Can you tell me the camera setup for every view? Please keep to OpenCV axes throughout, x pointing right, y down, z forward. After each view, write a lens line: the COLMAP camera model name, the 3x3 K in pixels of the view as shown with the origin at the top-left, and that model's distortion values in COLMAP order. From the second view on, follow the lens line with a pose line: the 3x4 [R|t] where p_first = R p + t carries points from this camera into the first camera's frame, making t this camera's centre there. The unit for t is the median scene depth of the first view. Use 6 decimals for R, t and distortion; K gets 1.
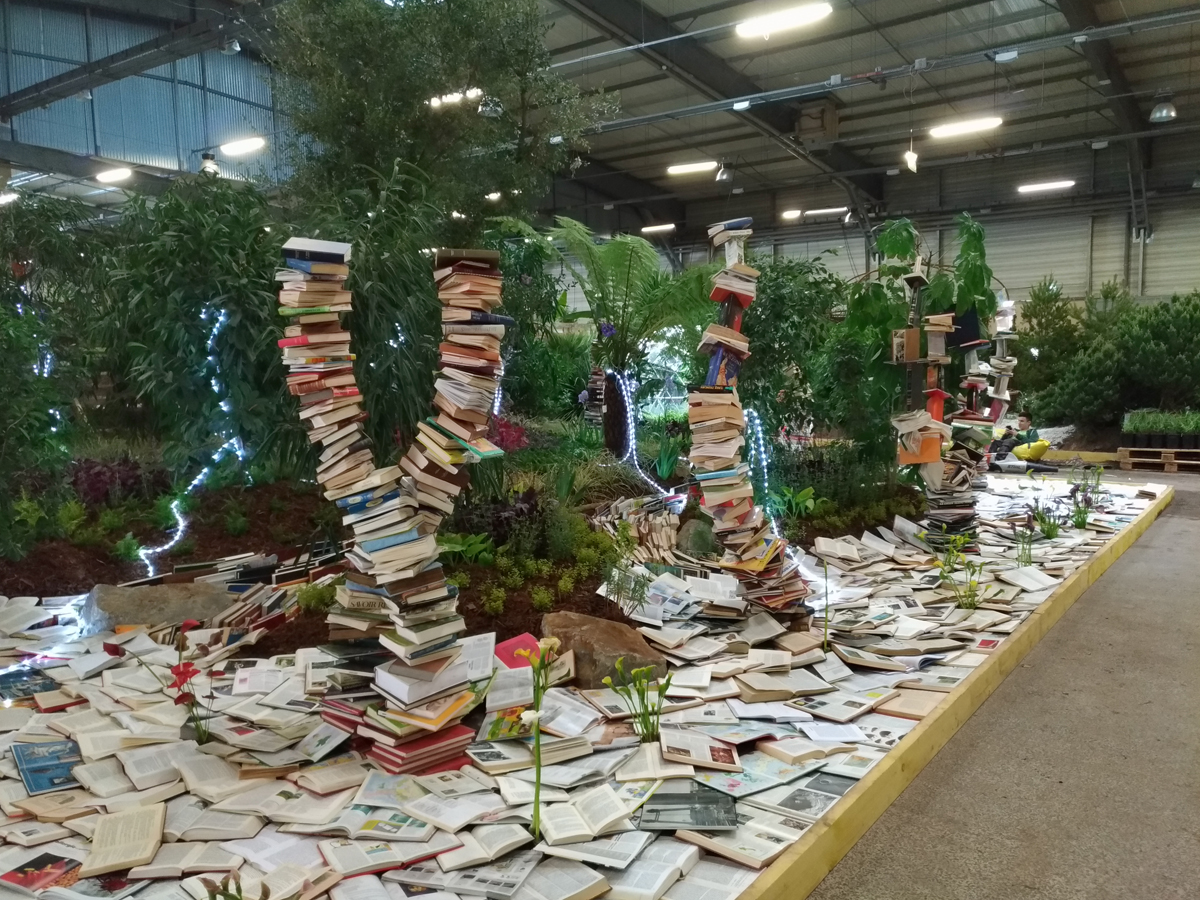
lens RADIAL K [[973.0, 0, 626.2], [0, 973.0, 453.5], [0, 0, 1]] dist [0.013447, 0.023553]
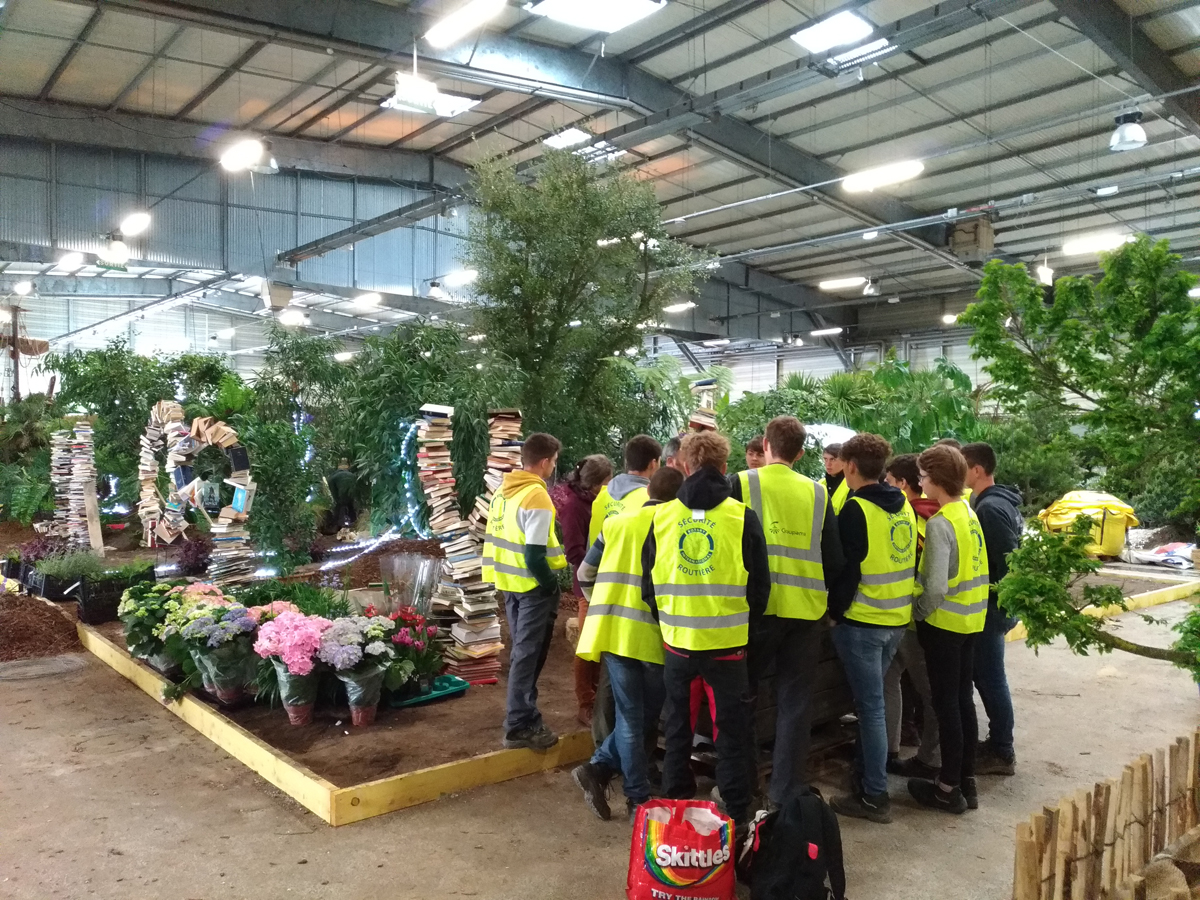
lens RADIAL K [[973.0, 0, 595.3], [0, 973.0, 451.8], [0, 0, 1]] dist [0.013447, 0.023553]
pose [[0.970234, 0.020100, -0.241335, 0.167420], [-0.042357, 0.995273, -0.087395, 0.013603], [0.238438, 0.095016, 0.966499, -0.288596]]
